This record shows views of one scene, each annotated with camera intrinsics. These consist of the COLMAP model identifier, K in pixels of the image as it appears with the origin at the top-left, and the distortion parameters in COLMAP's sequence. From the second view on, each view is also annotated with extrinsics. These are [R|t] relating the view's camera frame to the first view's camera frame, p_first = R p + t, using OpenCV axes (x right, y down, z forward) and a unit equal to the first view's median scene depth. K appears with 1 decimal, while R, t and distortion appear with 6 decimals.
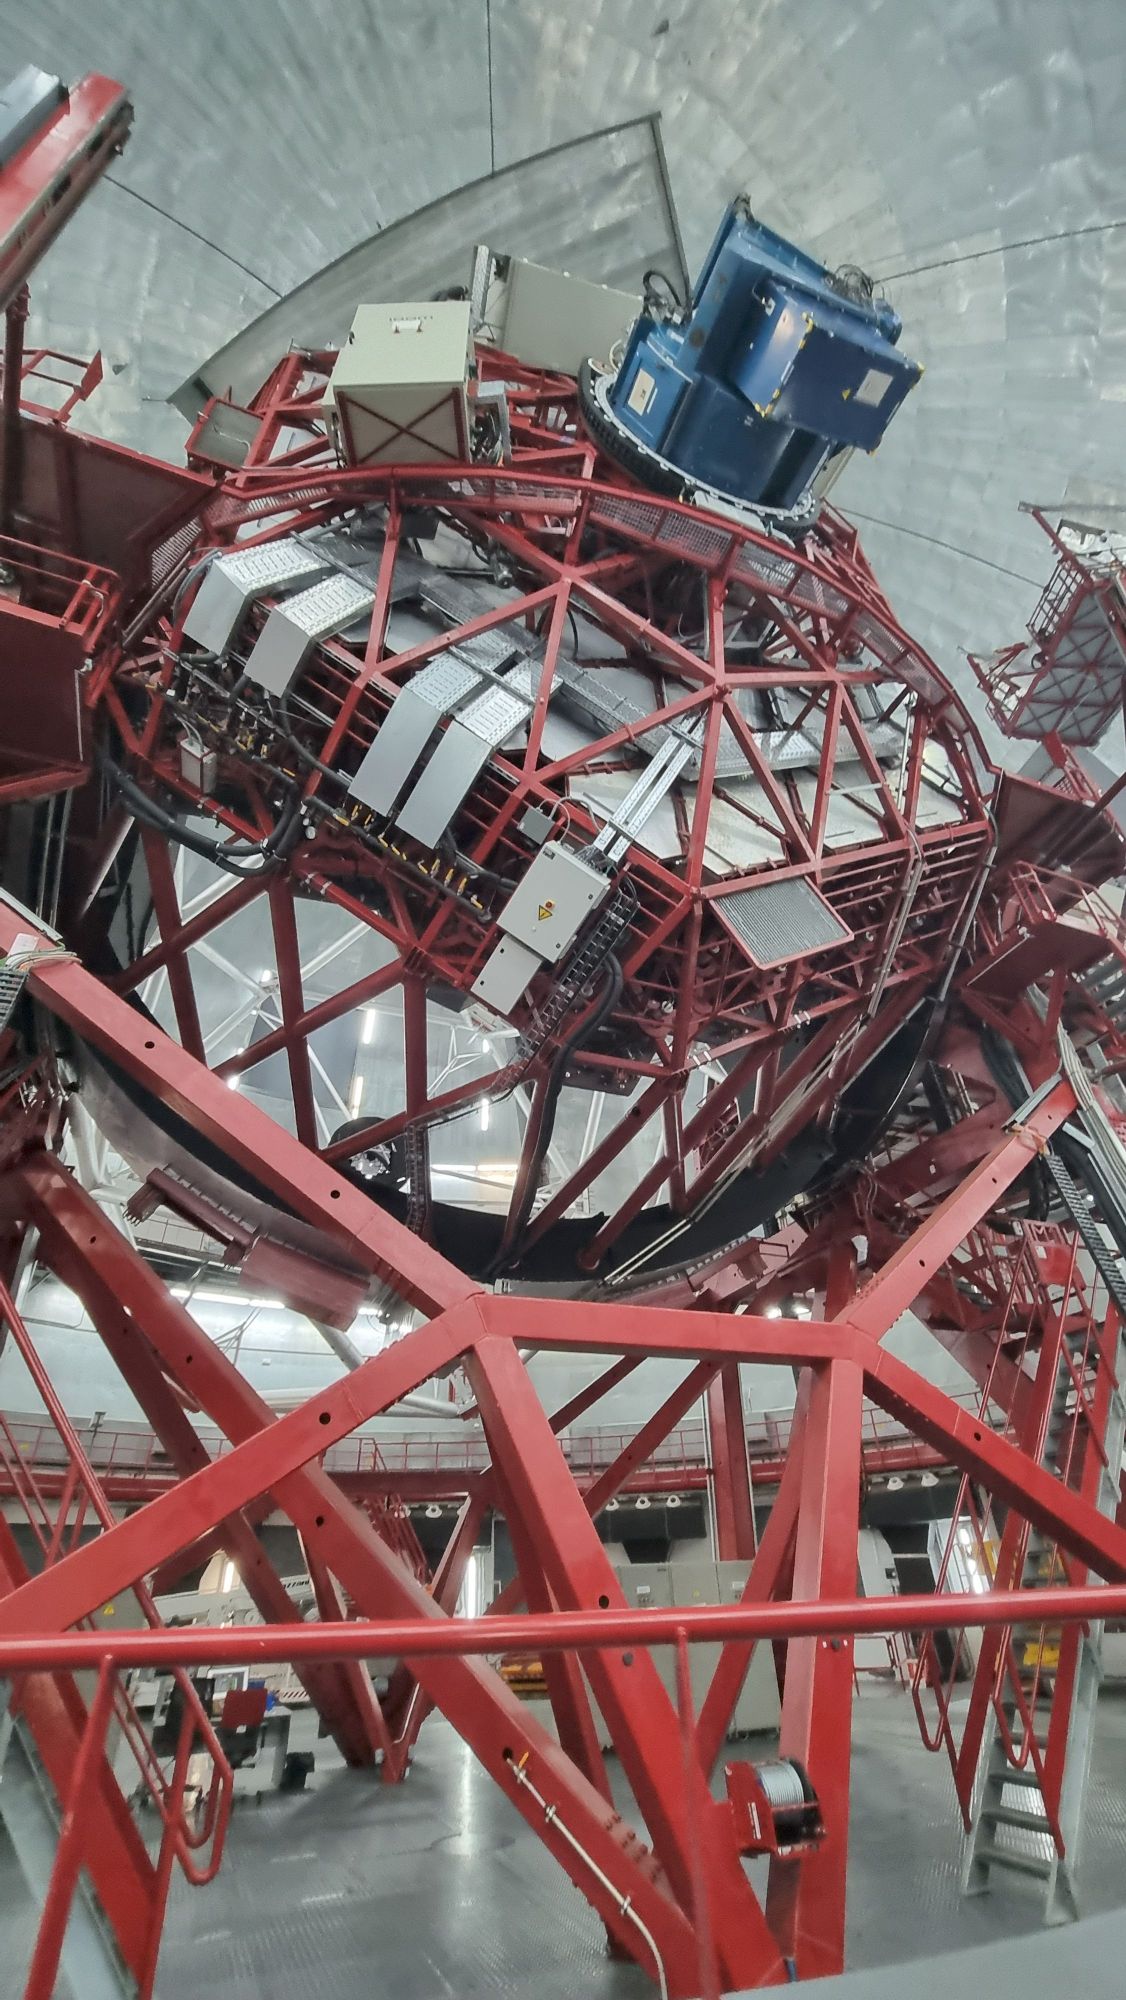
lens RADIAL K [[820.1, 0, 556.4], [0, 820.1, 995.2], [0, 0, 1]] dist [-0.004705, 0.000637]
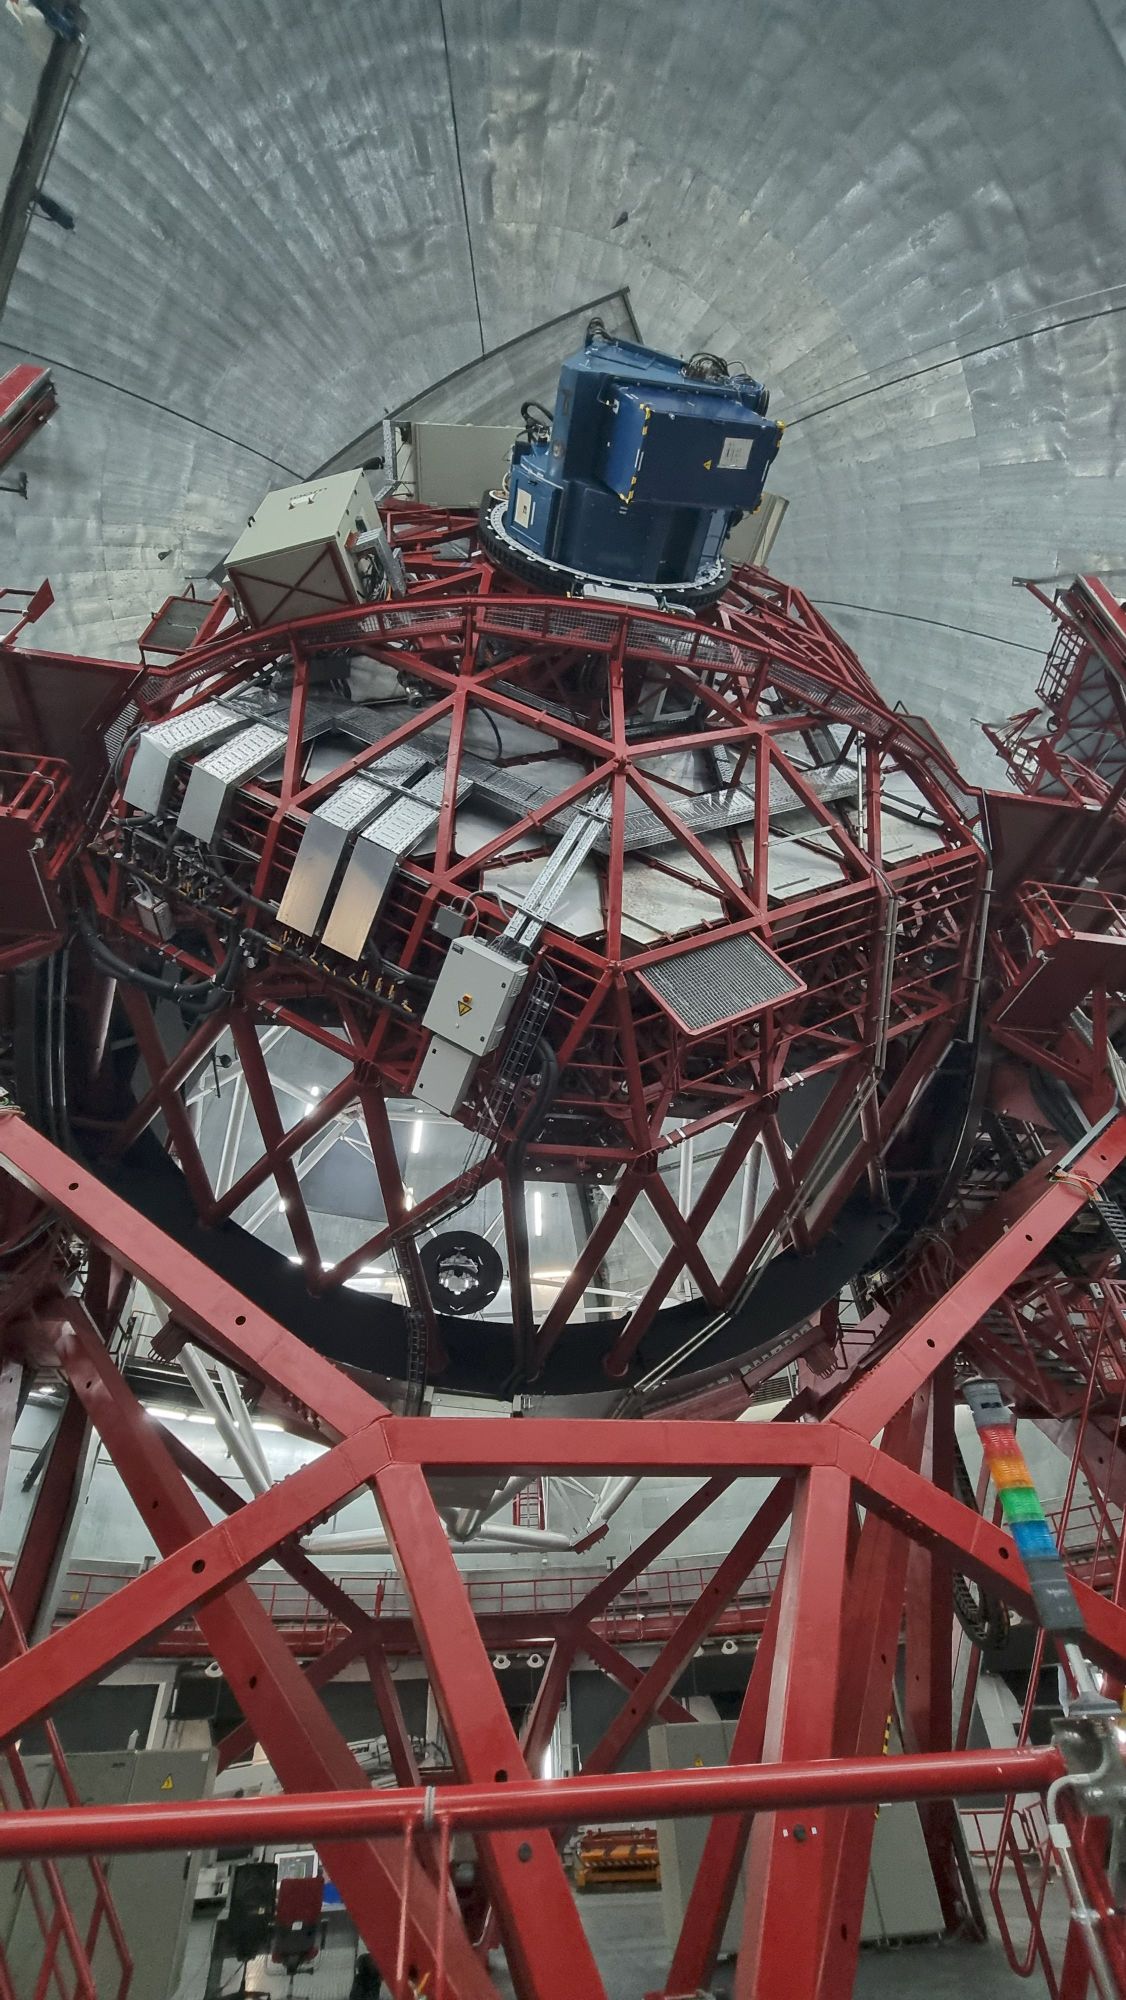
lens RADIAL K [[820.1, 0, 564.2], [0, 820.1, 995.7], [0, 0, 1]] dist [-0.004705, 0.000637]
pose [[0.980544, -0.138839, -0.138773, 0.218266], [0.121581, 0.984557, -0.125957, 0.022303], [0.154118, 0.106635, 0.982281, 0.037486]]
